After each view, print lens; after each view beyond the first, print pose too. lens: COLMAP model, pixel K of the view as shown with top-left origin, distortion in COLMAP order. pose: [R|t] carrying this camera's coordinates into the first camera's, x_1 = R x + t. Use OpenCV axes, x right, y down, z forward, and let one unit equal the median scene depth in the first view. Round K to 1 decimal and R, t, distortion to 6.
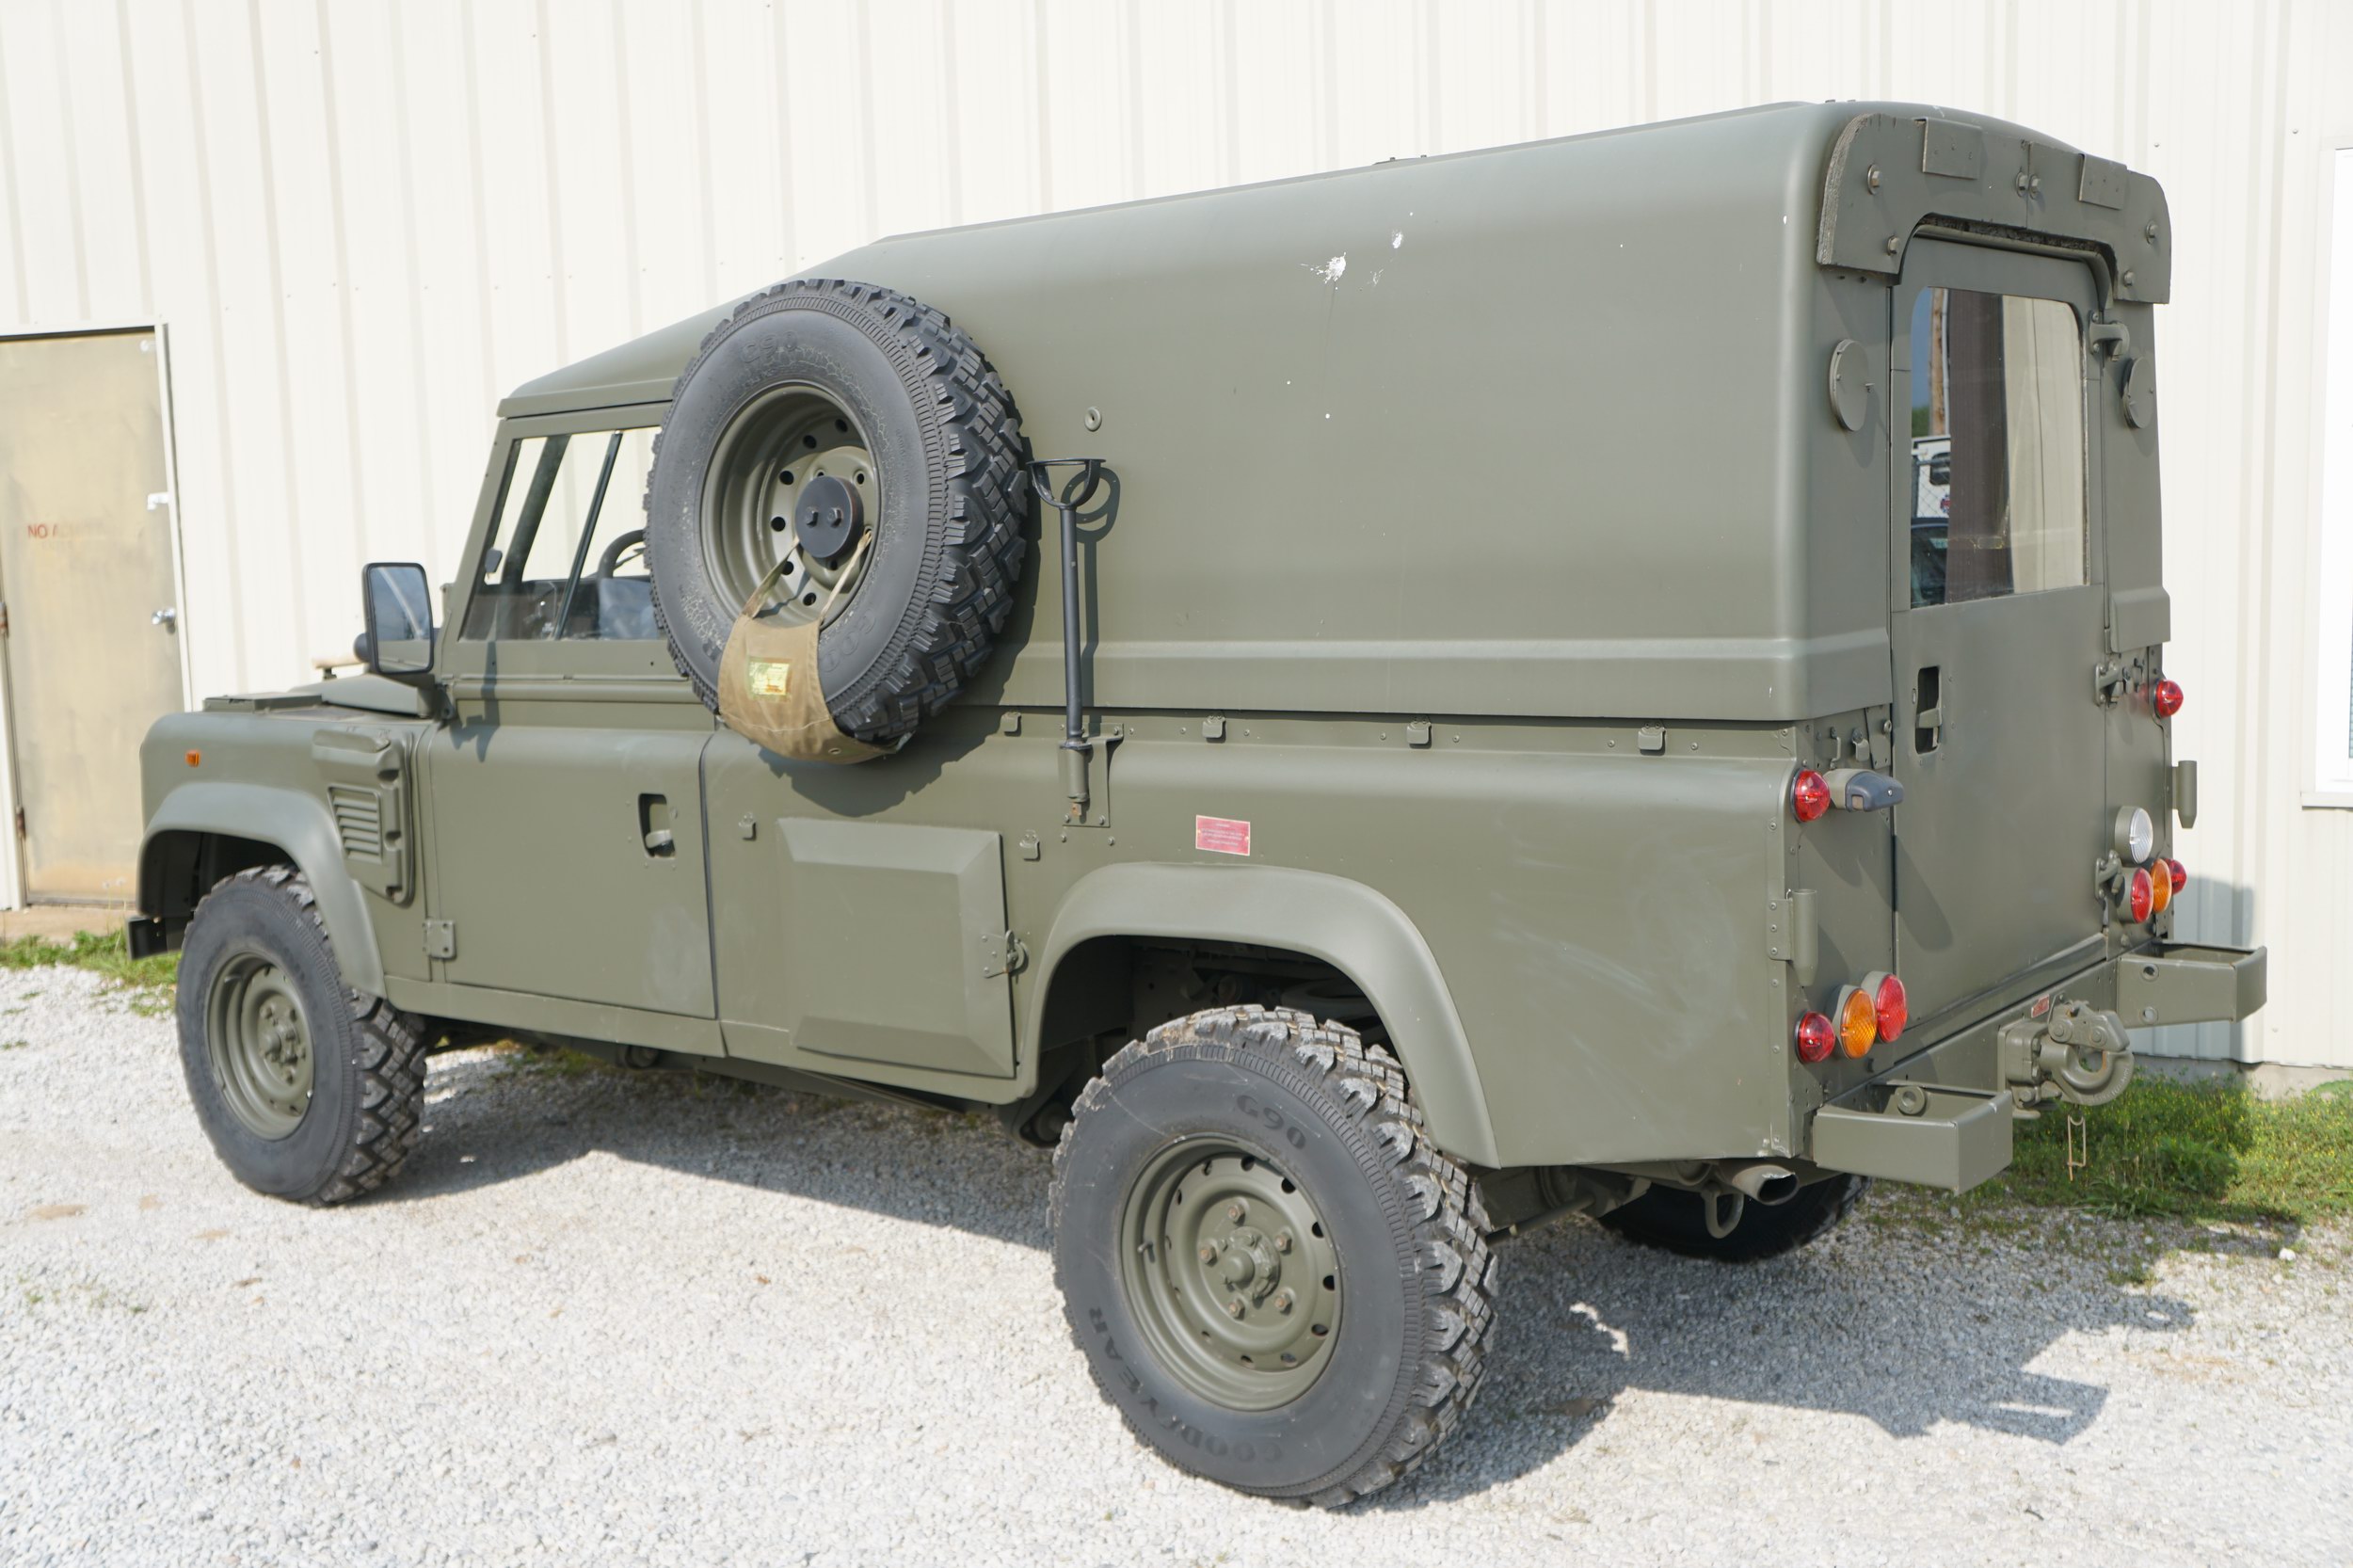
lens RADIAL K [[2528.2, 0, 1176.5], [0, 2528.2, 784.0], [0, 0, 1]] dist [0.016876, 0.020787]
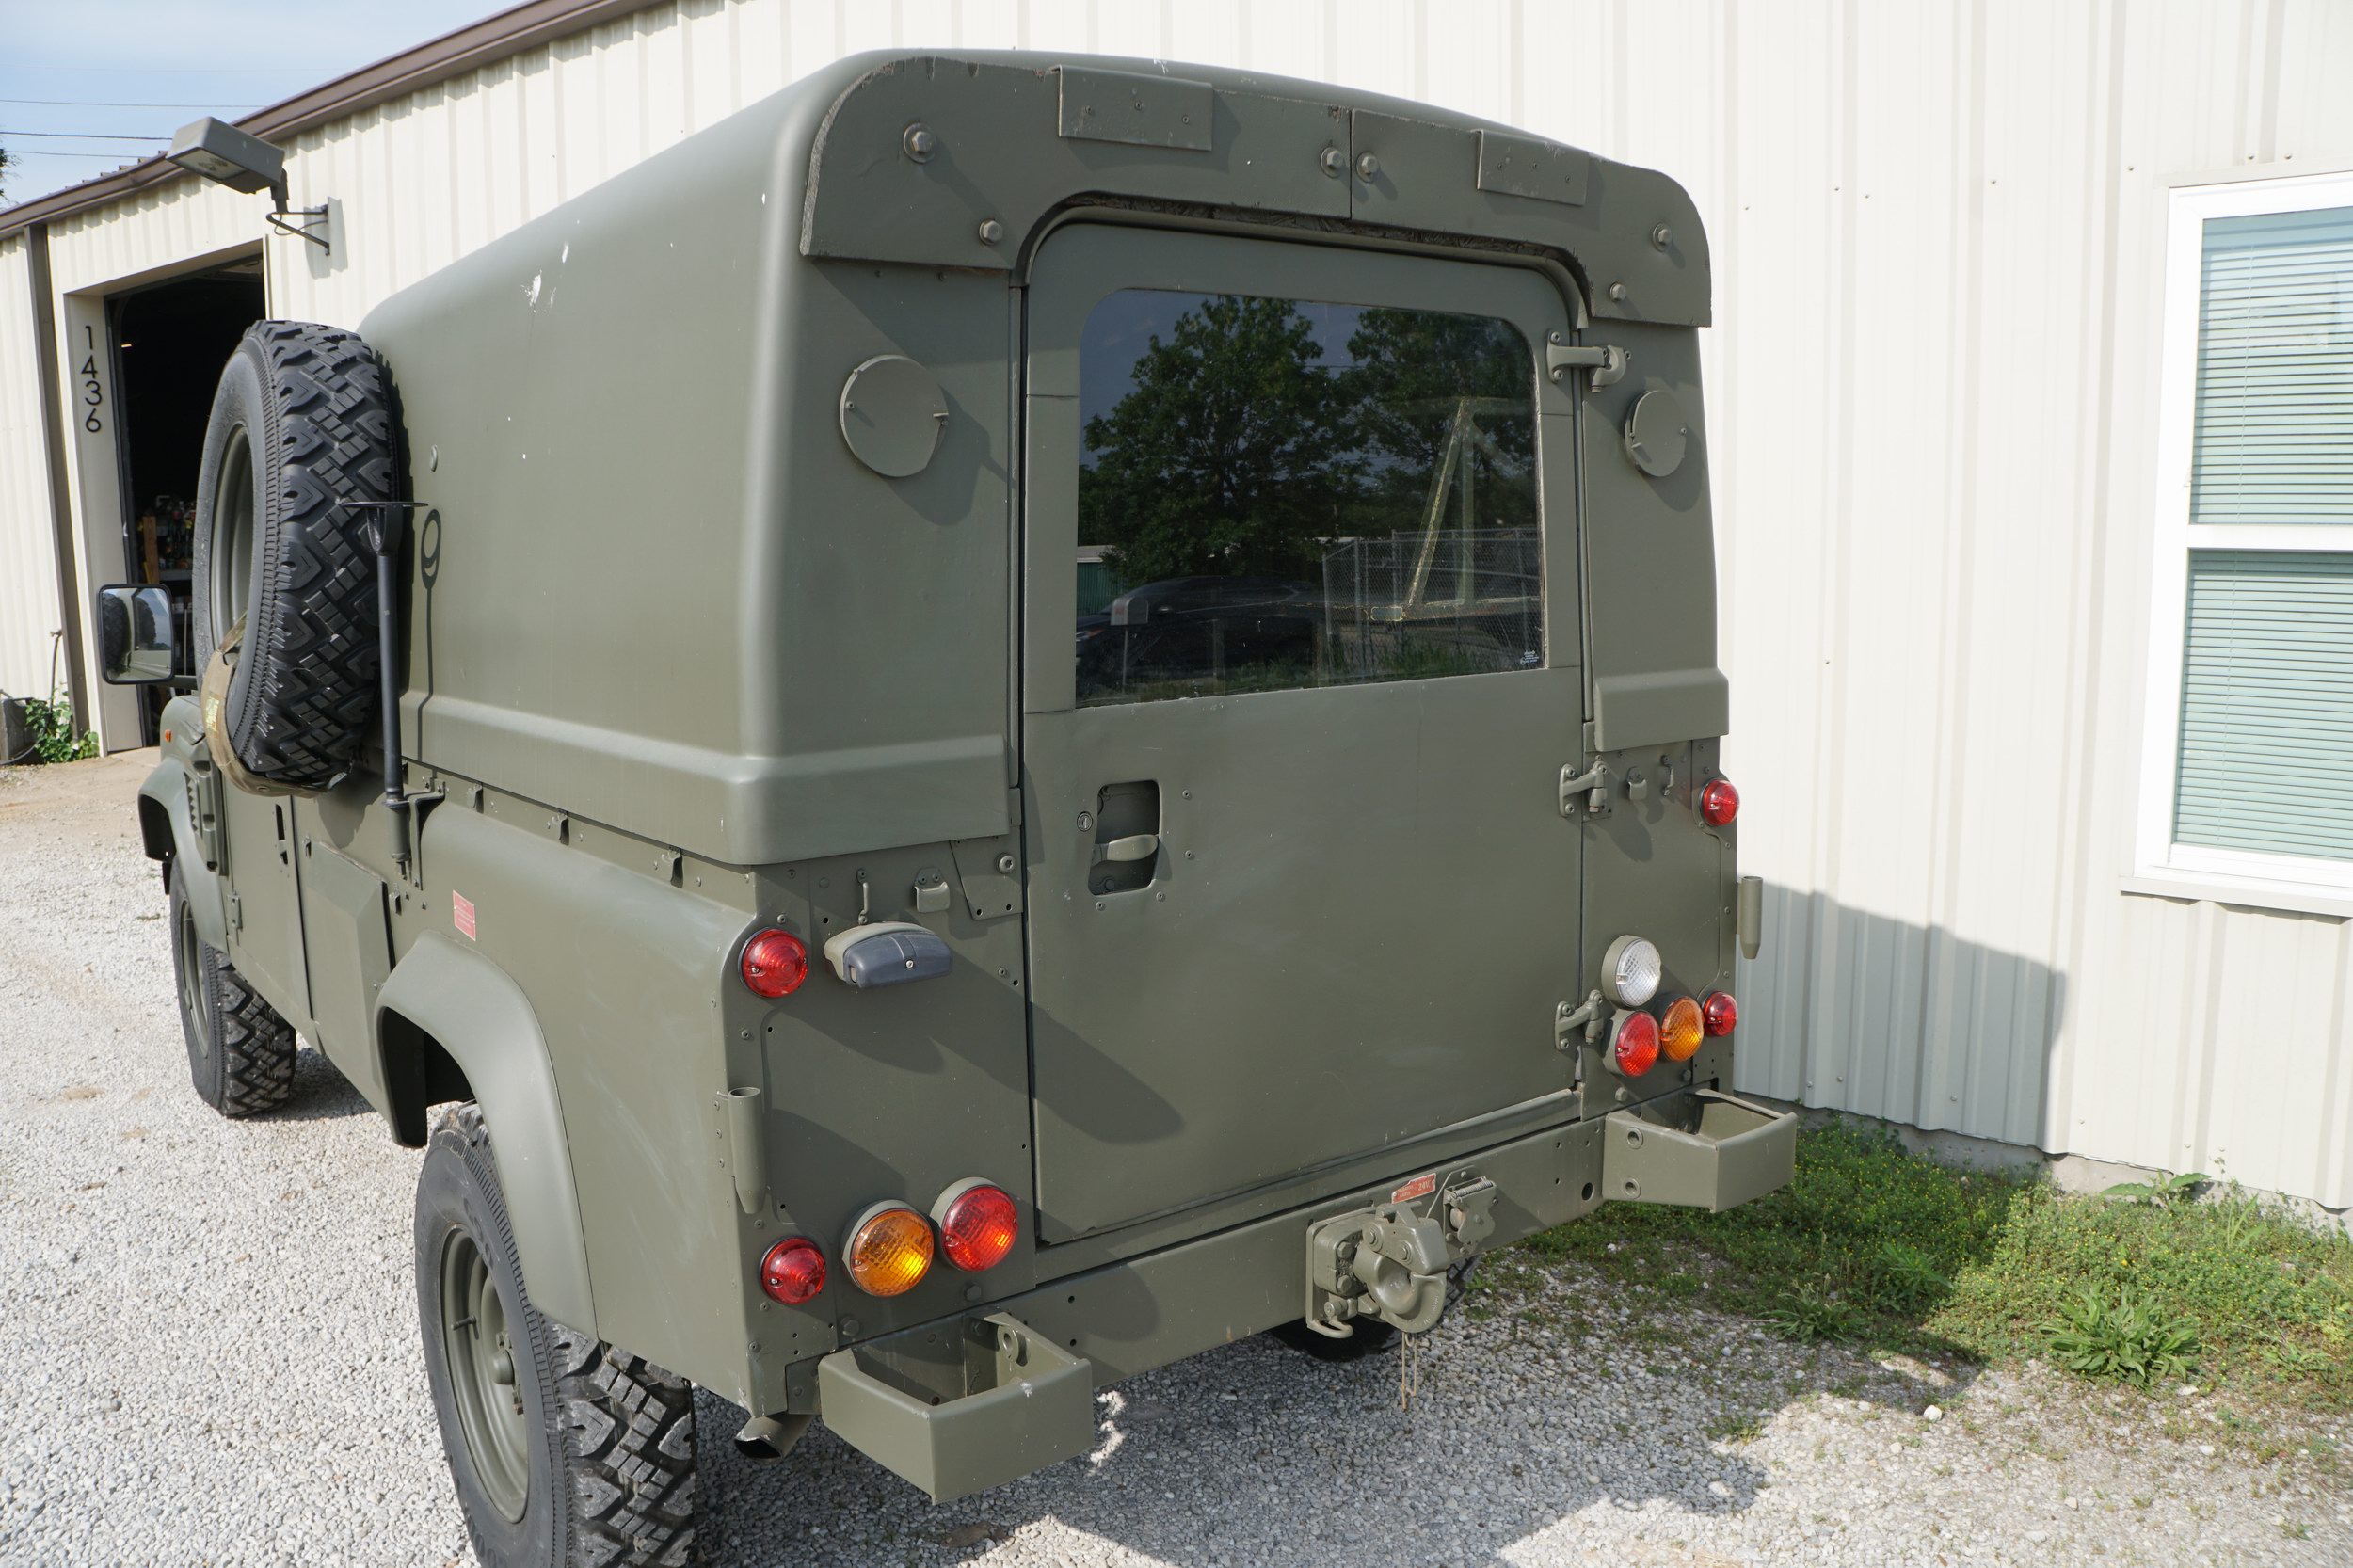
lens RADIAL K [[1874.0, 0, 1176.5], [0, 1874.0, 784.0], [0, 0, 1]] dist [-0.191479, 0.154553]
pose [[0.965023, 0.054661, -0.256403, 0.414976], [-0.045413, 0.998091, 0.041858, -0.063631], [0.258202, -0.028750, 0.965663, 0.412754]]
